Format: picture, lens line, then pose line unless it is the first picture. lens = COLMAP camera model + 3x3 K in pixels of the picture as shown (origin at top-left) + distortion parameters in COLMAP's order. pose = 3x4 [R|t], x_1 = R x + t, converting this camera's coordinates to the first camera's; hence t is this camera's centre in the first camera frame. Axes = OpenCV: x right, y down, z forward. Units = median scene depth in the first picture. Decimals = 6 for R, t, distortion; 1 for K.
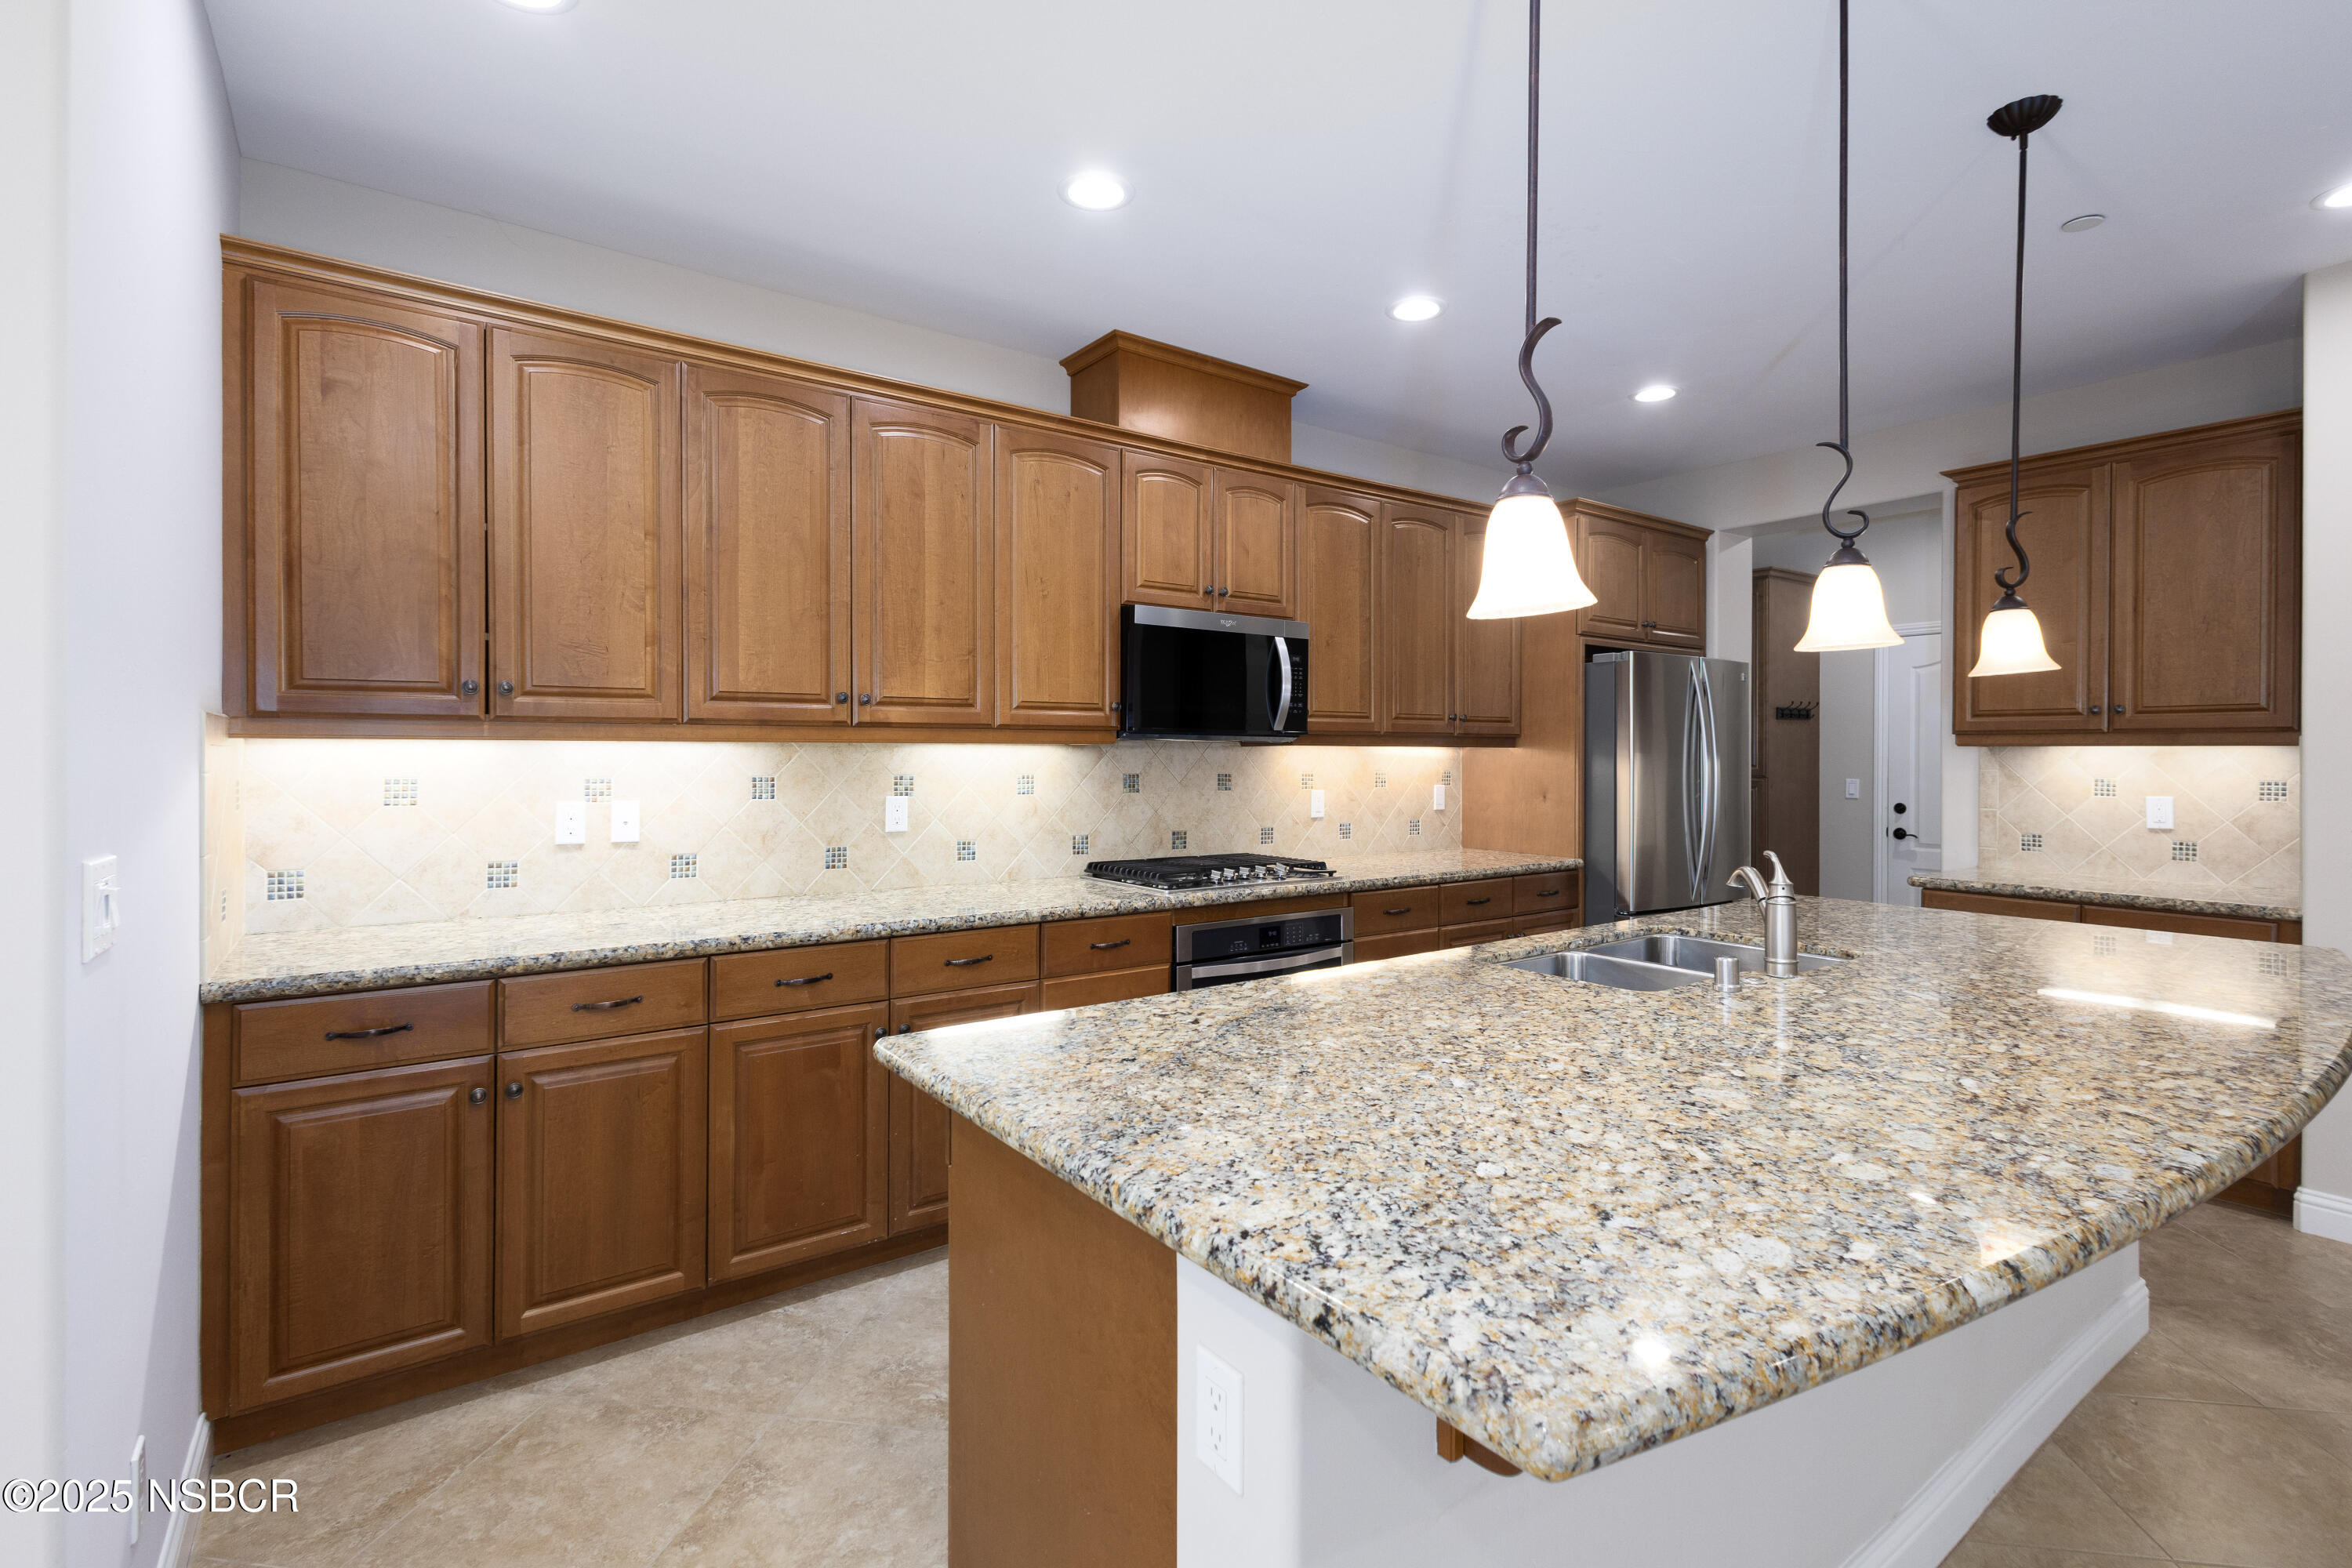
lens RADIAL K [[1089.7, 0, 1178.7], [0, 1089.7, 762.9], [0, 0, 1]] dist [0.009644, -0.000658]
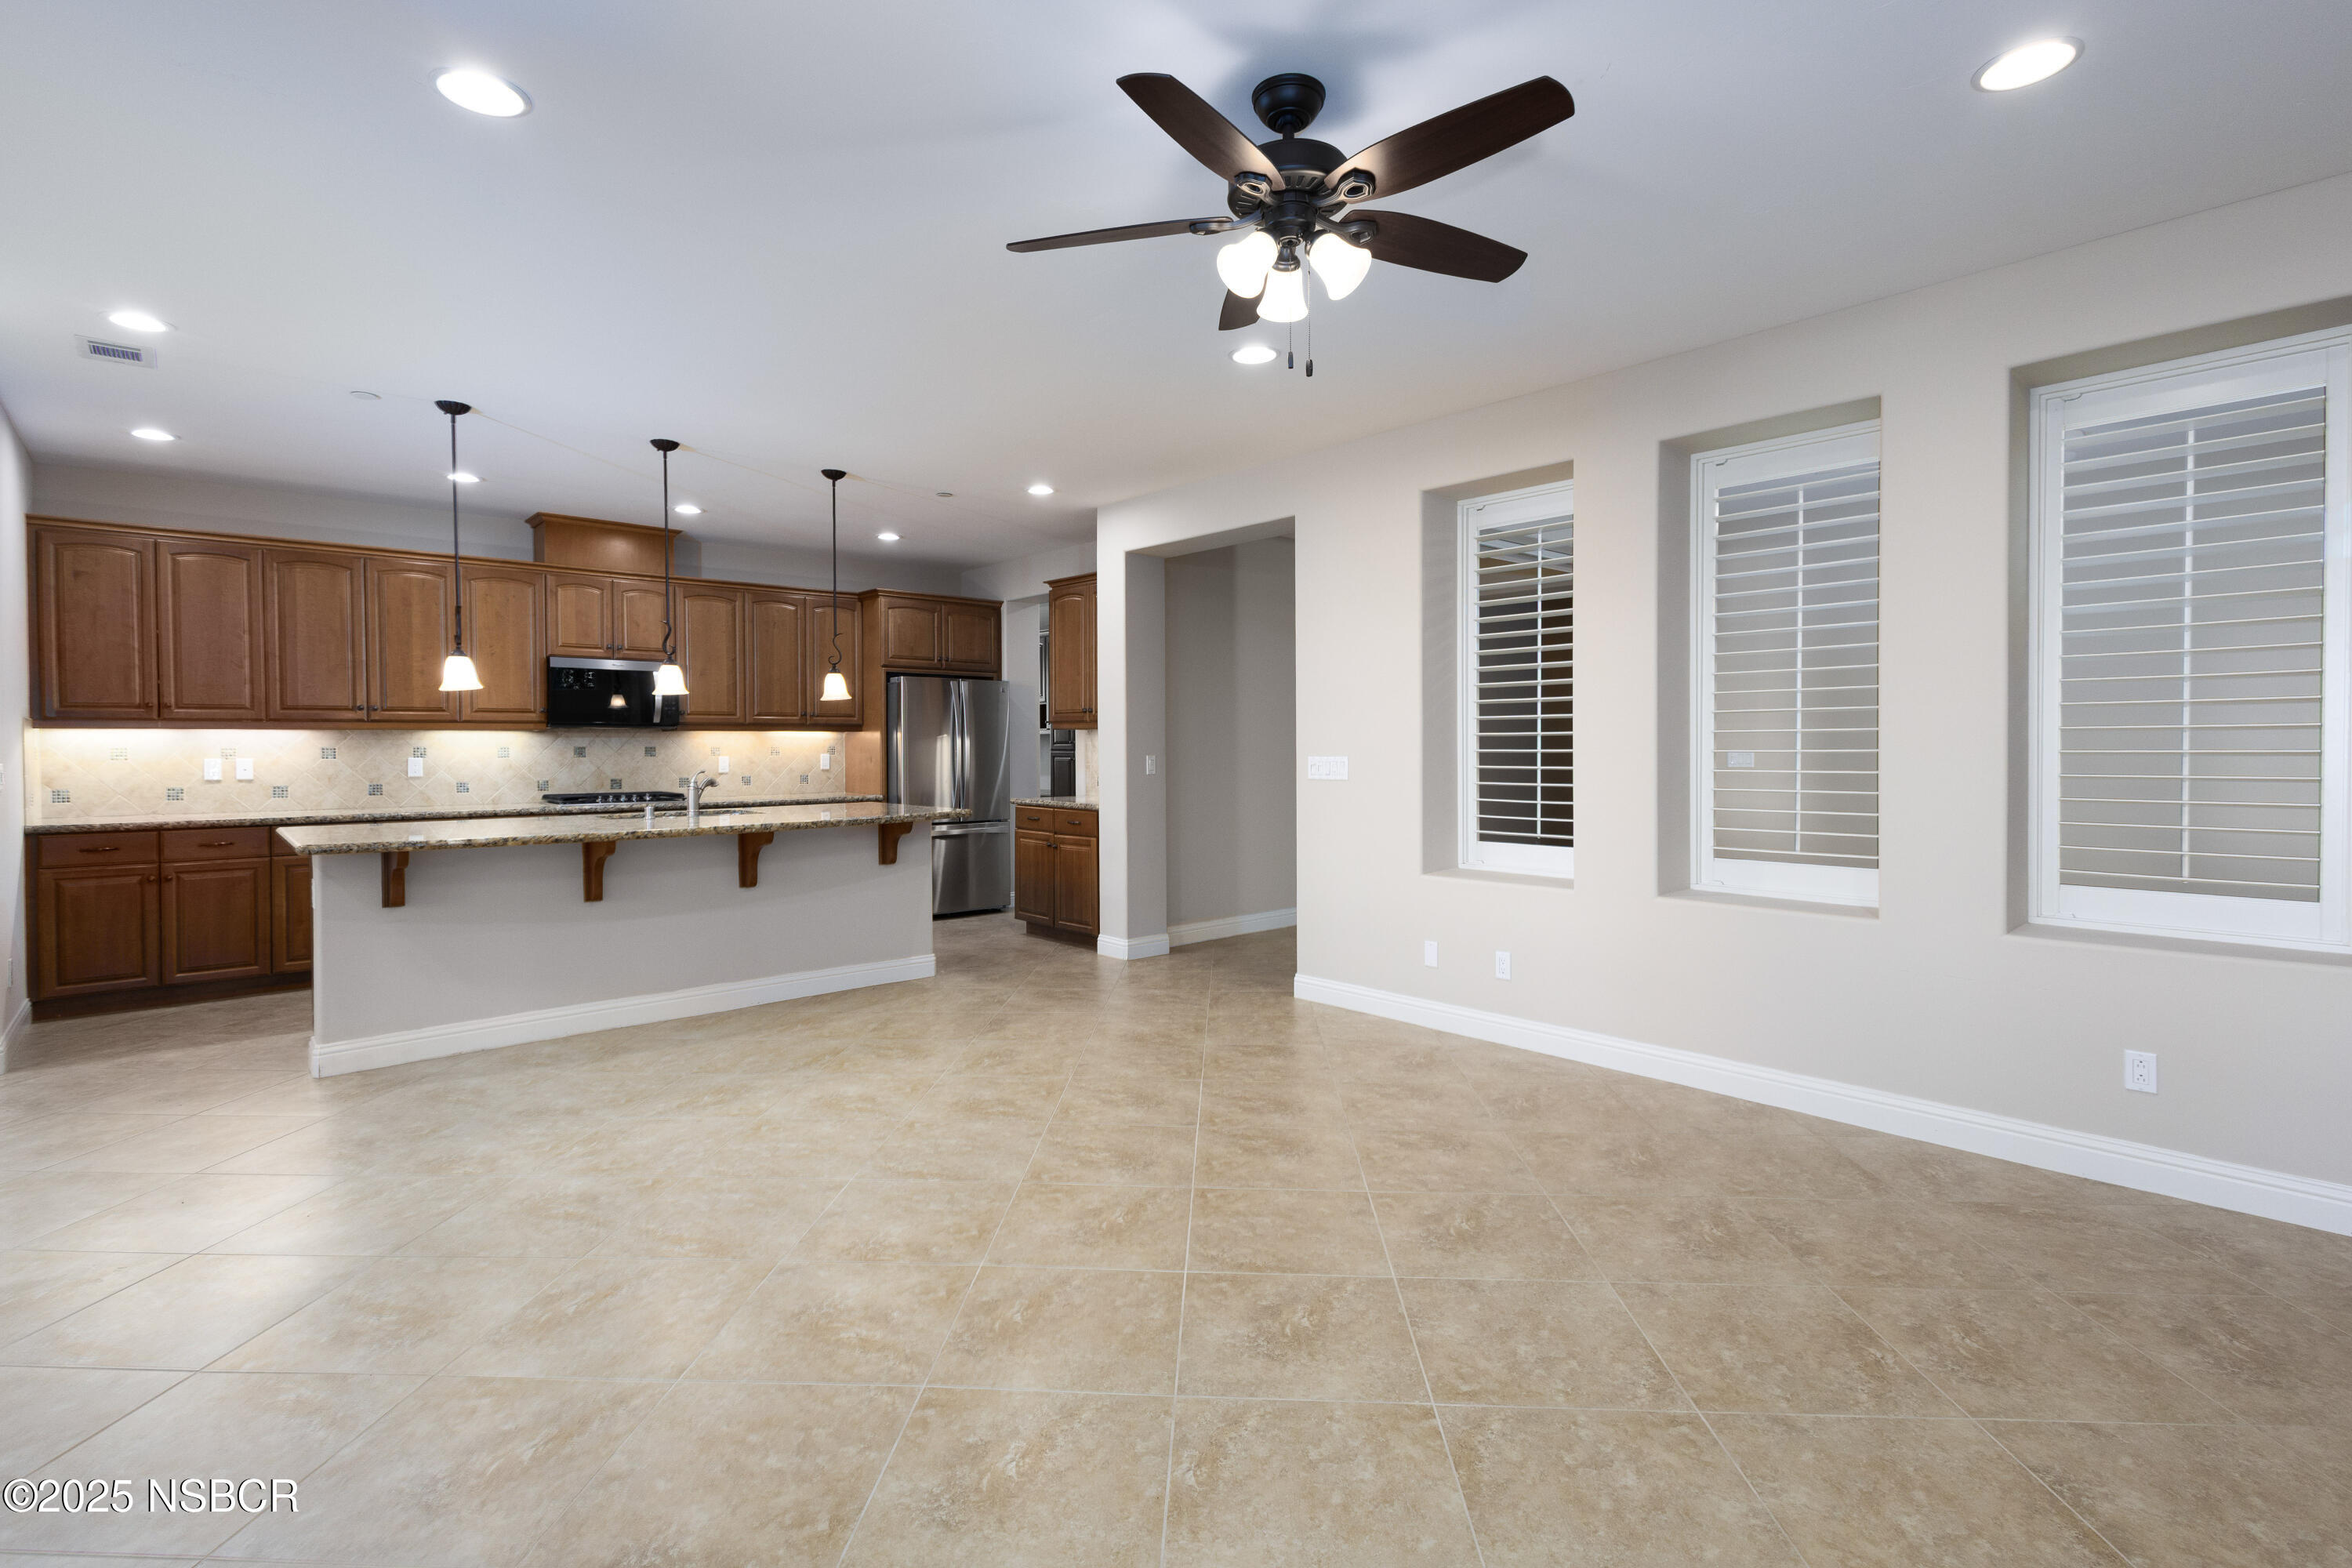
lens RADIAL K [[1094.8, 0, 1181.1], [0, 1094.8, 765.0], [0, 0, 1]] dist [0.002350, -0.000282]
pose [[0.994409, -0.007857, 0.105303, 0.953425], [0.006610, 0.999904, 0.012195, 0.031206], [-0.105389, -0.011431, 0.994365, -1.142745]]
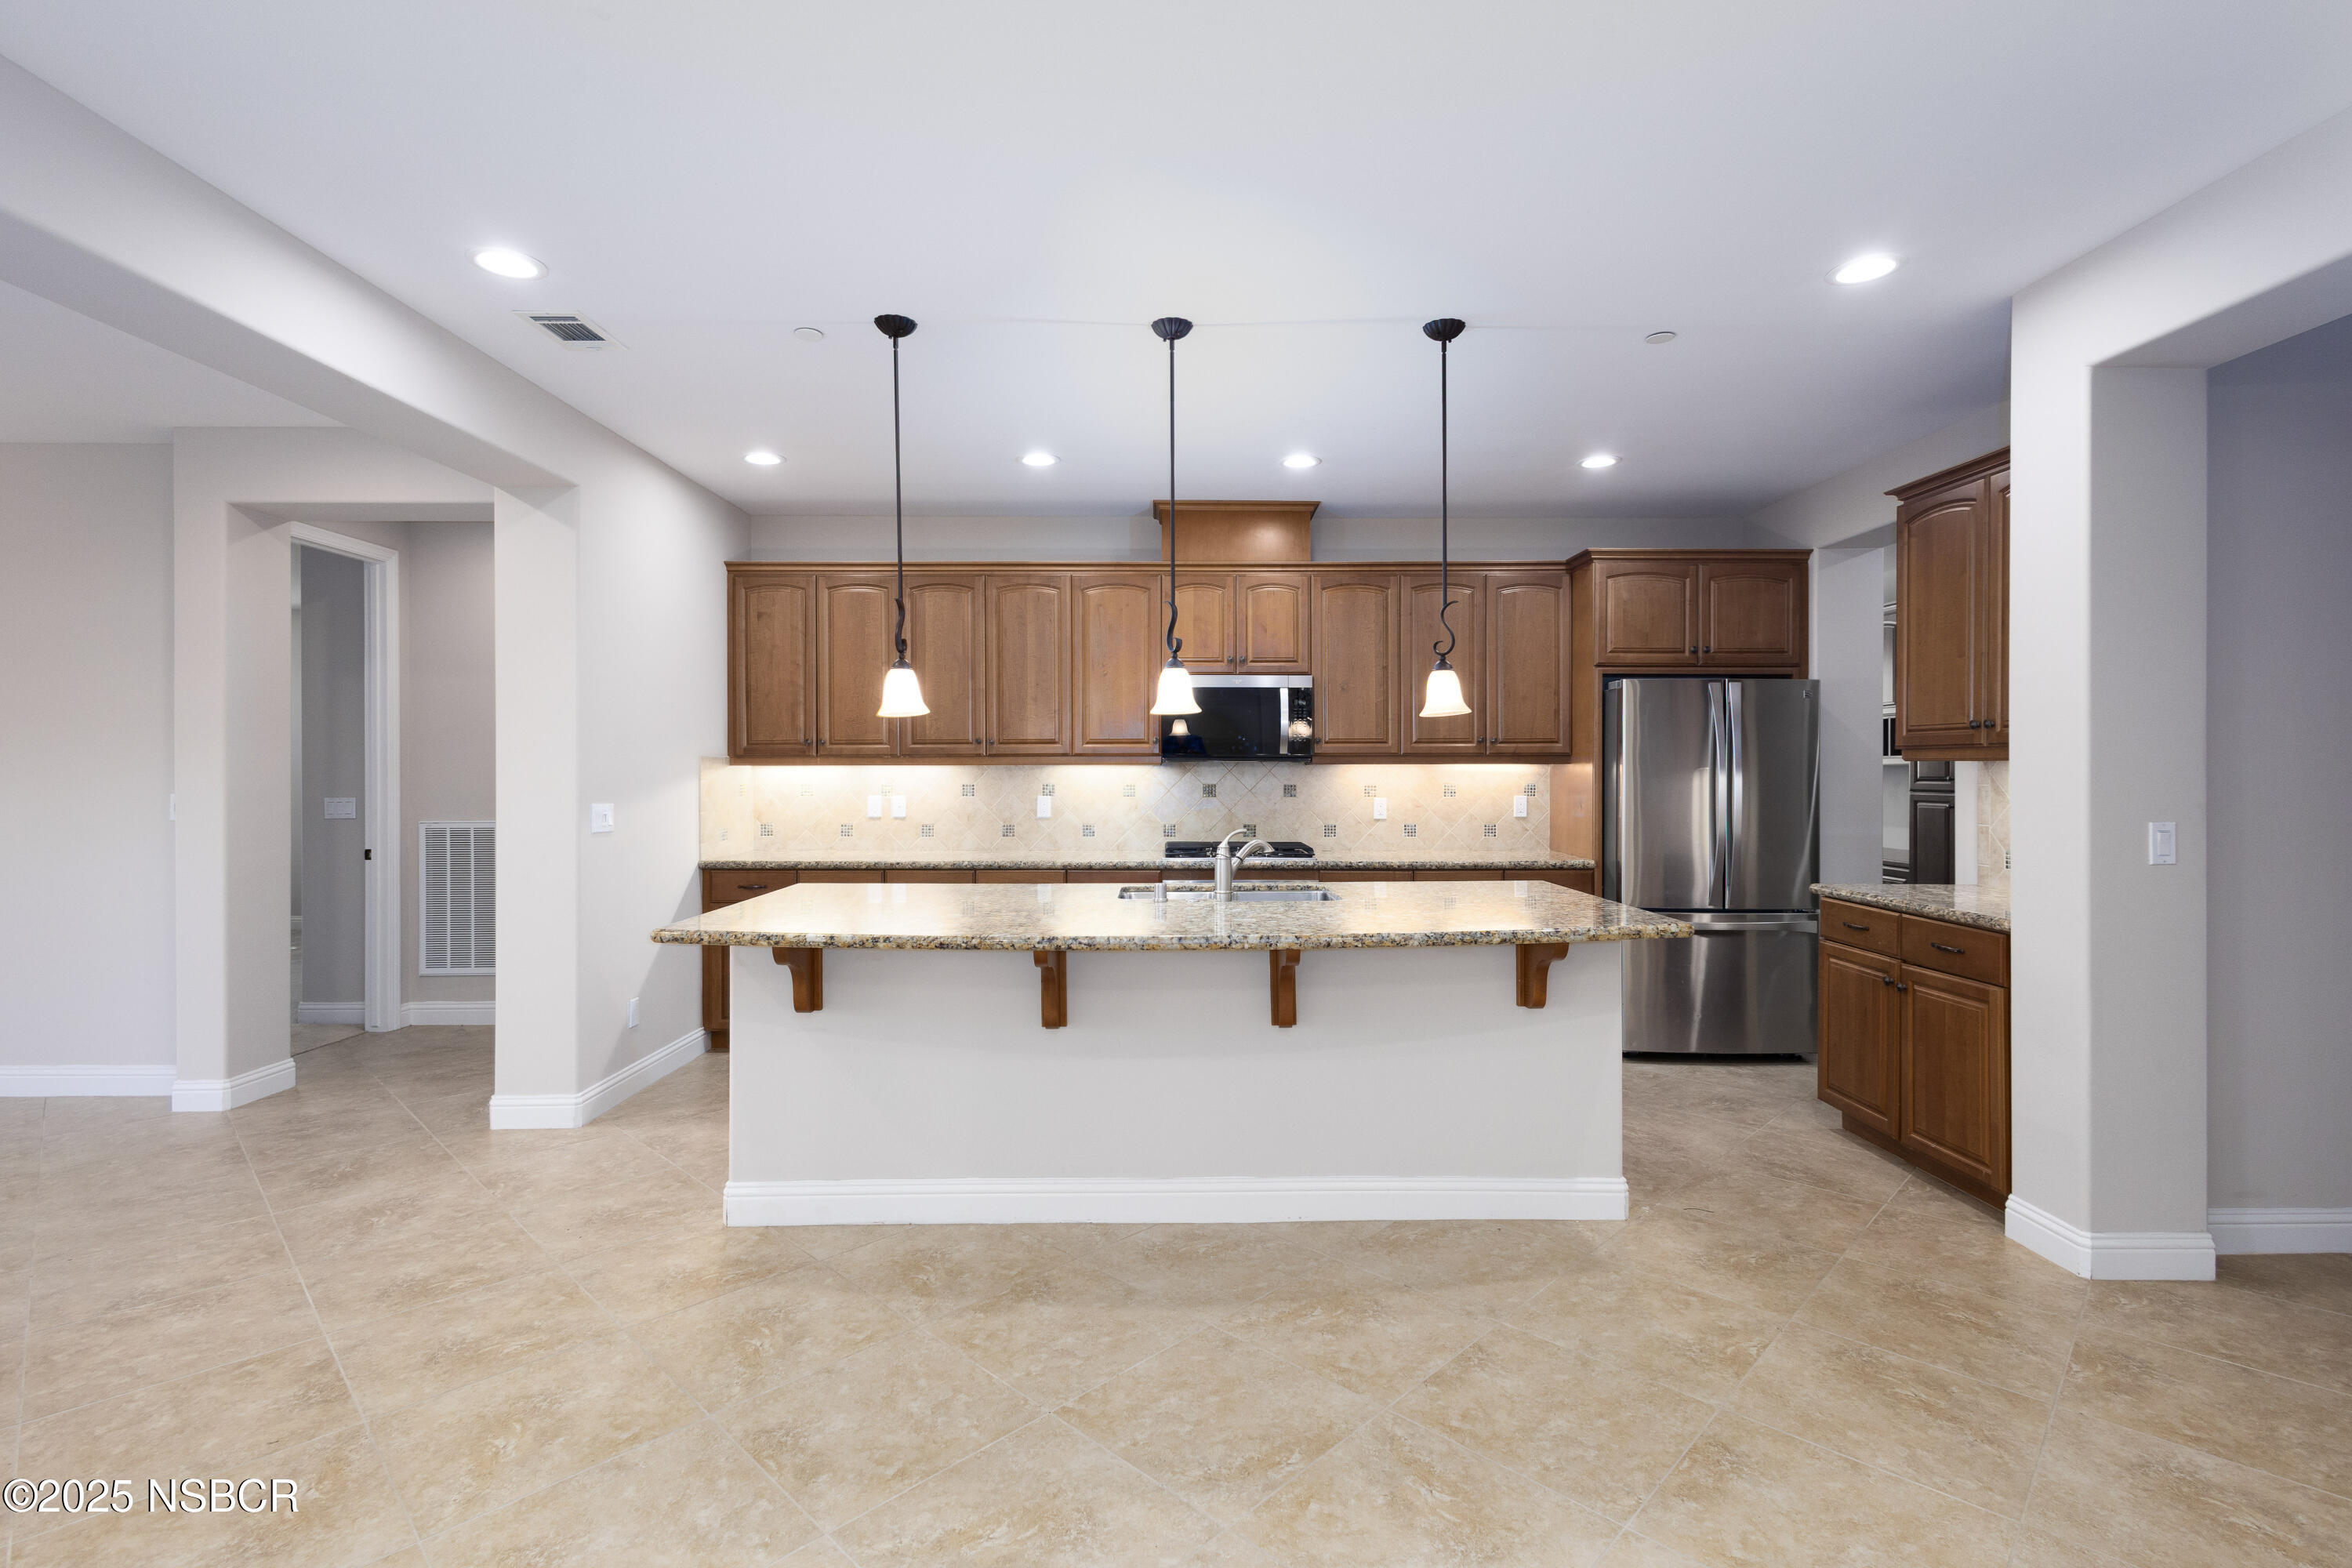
lens RADIAL K [[1066.6, 0, 1181.5], [0, 1066.6, 778.0], [0, 0, 1]] dist [0.008007, -0.000019]
pose [[0.811927, 0.001259, -0.583758, 0.973868], [-0.001500, 0.999999, 0.000070, 0.001842], [0.583757, 0.000819, 0.811928, -0.247058]]
